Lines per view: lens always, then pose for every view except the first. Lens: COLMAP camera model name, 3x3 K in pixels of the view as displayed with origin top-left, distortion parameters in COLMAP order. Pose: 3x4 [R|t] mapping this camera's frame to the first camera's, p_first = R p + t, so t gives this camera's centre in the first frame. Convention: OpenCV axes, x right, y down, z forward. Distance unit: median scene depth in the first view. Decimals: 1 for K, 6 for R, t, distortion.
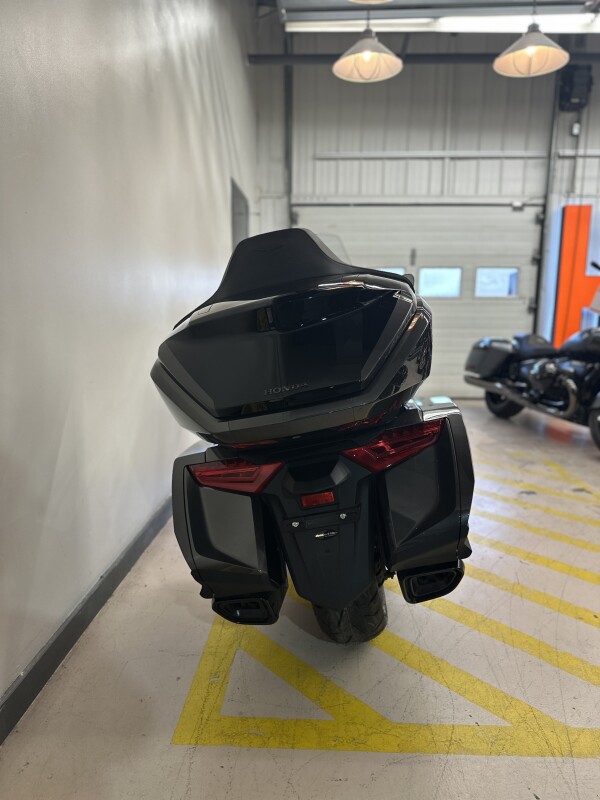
lens RADIAL K [[574.3, 0, 300.0], [0, 574.3, 400.0], [0, 0, 1]] dist [0.007585, -0.005002]
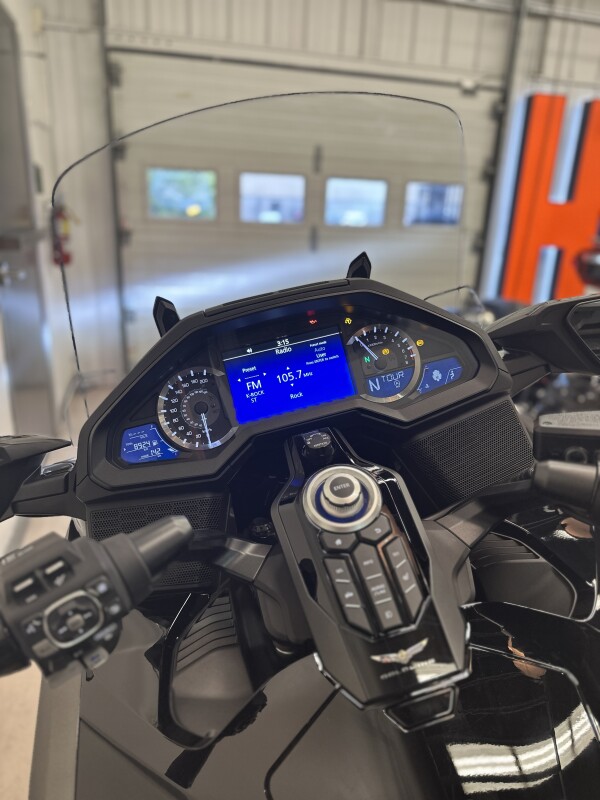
lens RADIAL K [[571.5, 0, 300.0], [0, 571.5, 400.0], [0, 0, 1]] dist [-0.004115, -0.009932]
pose [[0.955322, -0.066220, 0.288053, -0.017905], [0.014843, 0.984098, 0.177006, -0.103084], [-0.295194, -0.164822, 0.941113, 0.382338]]
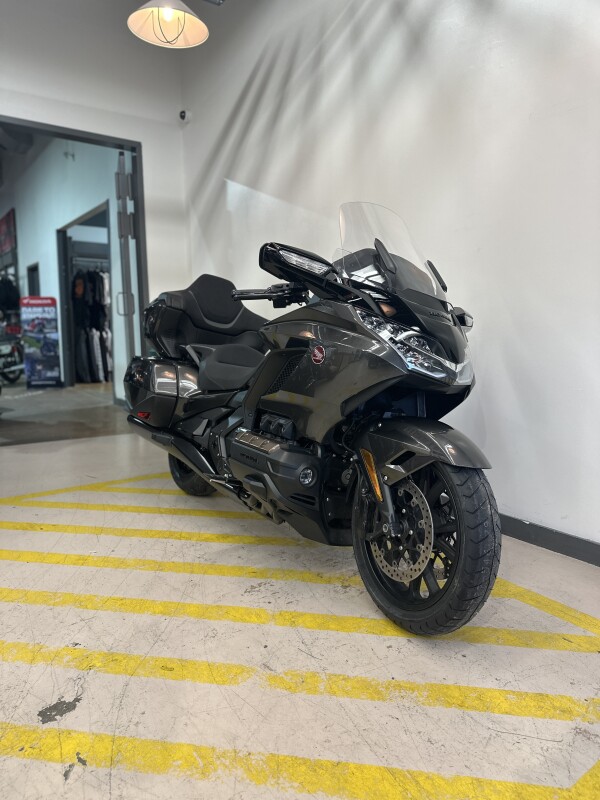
lens RADIAL K [[560.9, 0, 300.1], [0, 560.9, 380.5], [0, 0, 1]] dist [0.057264, -0.093581]
pose [[-0.786803, 0.038223, -0.616020, 0.274592], [-0.120060, 0.969537, 0.213503, -0.103675], [0.605415, 0.241944, -0.758245, 0.746386]]
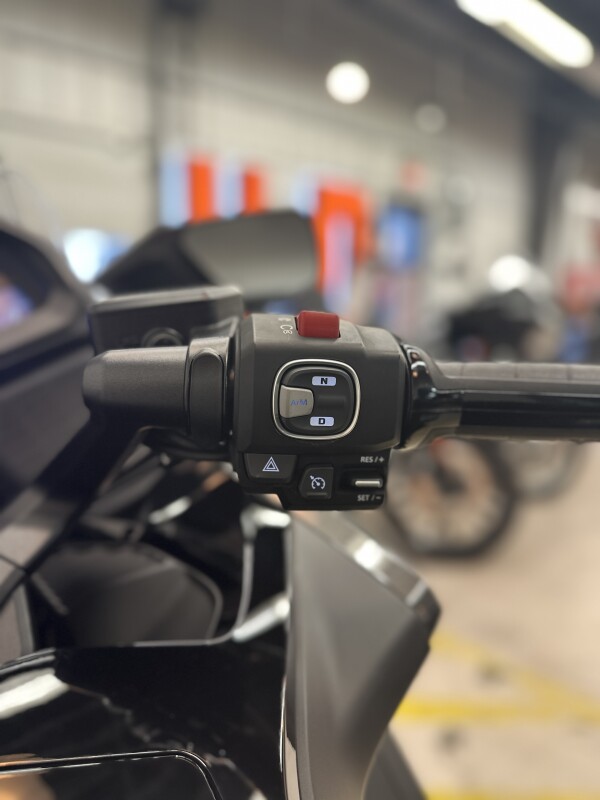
lens RADIAL K [[574.3, 0, 300.0], [0, 574.3, 400.0], [0, 0, 1]] dist [0.007585, -0.005002]
pose [[0.684807, -0.125847, 0.717776, 0.013653], [0.099256, 0.991904, 0.079213, -0.079887], [-0.721933, 0.016998, 0.691754, 0.403564]]
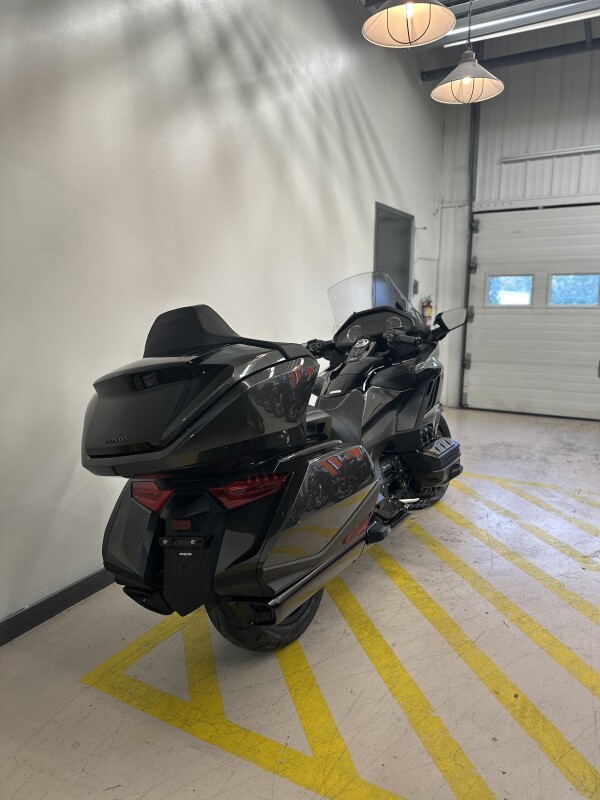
lens RADIAL K [[574.3, 0, 300.0], [0, 574.3, 400.0], [0, 0, 1]] dist [0.007585, -0.005002]
pose [[0.887787, 0.073088, -0.454415, 0.193217], [-0.065221, 0.997325, 0.032989, -0.037418], [0.455611, 0.000350, 0.890179, 0.000082]]
